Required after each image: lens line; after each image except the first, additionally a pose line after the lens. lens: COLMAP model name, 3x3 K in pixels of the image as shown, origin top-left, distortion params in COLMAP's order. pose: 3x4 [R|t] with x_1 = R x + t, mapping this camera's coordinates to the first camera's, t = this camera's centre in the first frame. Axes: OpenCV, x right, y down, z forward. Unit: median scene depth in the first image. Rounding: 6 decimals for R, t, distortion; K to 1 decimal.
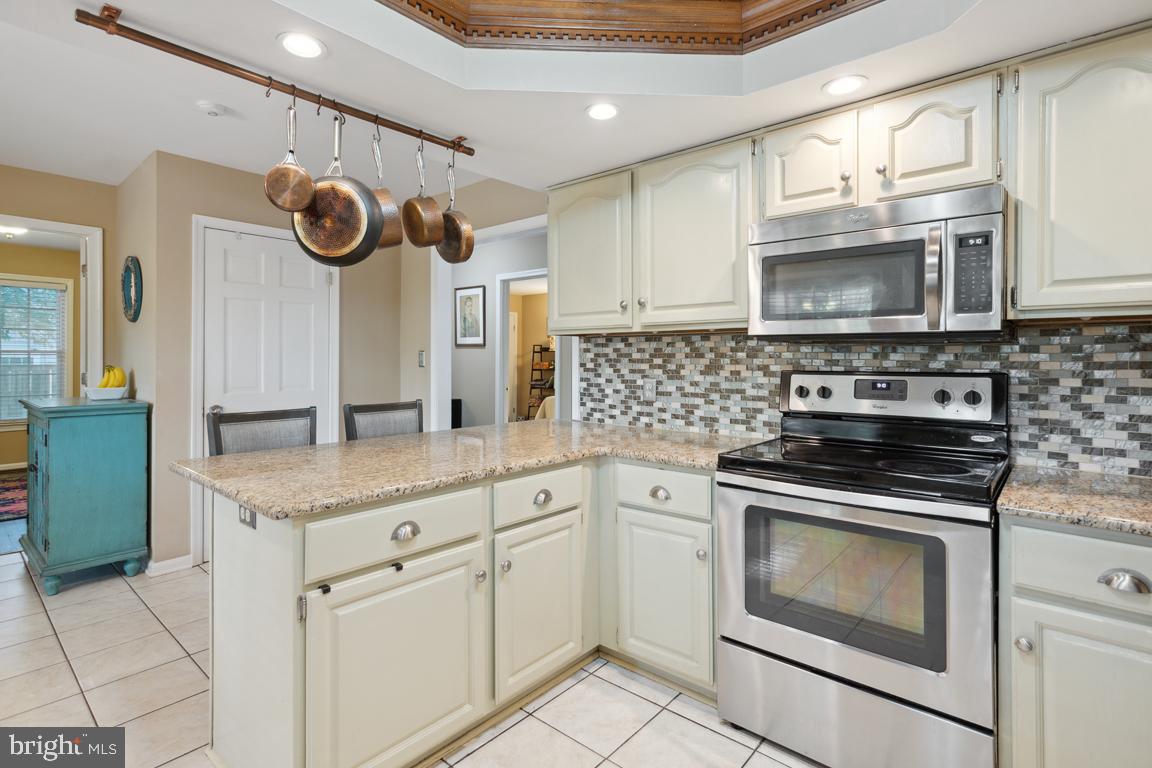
lens RADIAL K [[558.6, 0, 579.3], [0, 558.6, 360.9], [0, 0, 1]] dist [-0.009105, 0.003730]
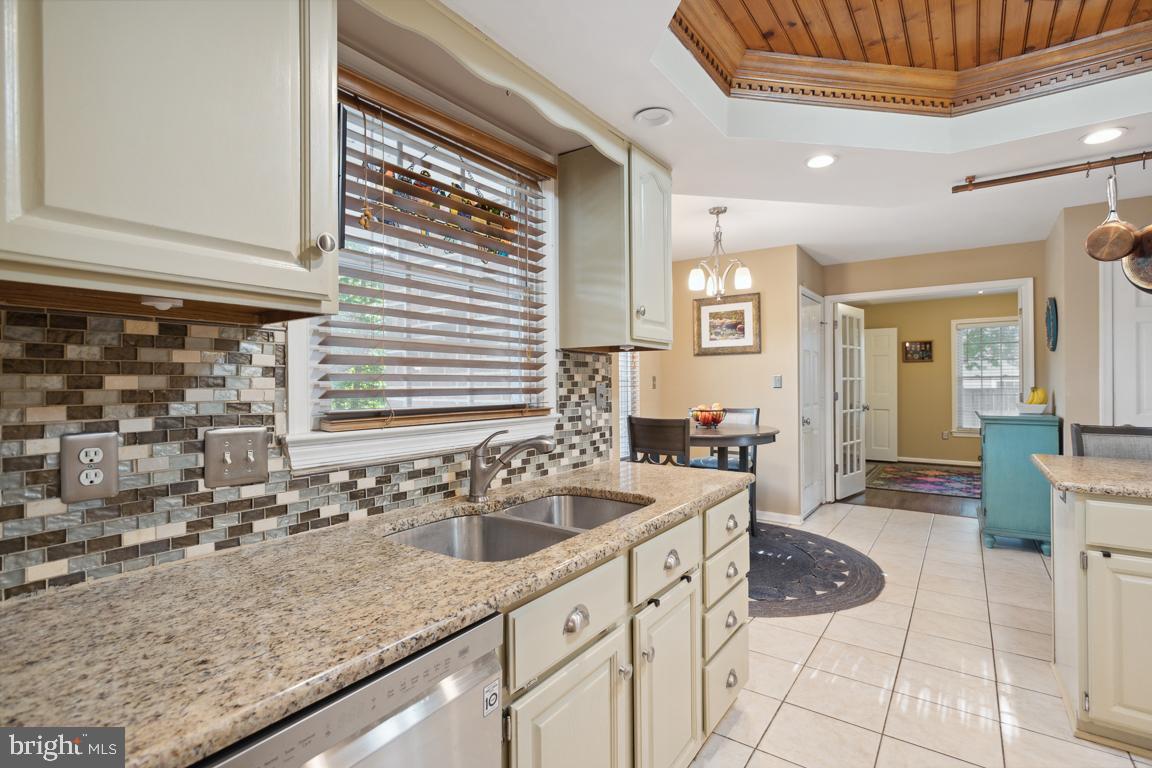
lens RADIAL K [[558.6, 0, 574.5], [0, 558.6, 384.3], [0, 0, 1]] dist [-0.009105, 0.003730]
pose [[0.097221, -0.007027, -0.995238, 0.487580], [0.007490, 0.999952, -0.006329, 0.003758], [0.995235, -0.006839, 0.097269, -0.253511]]
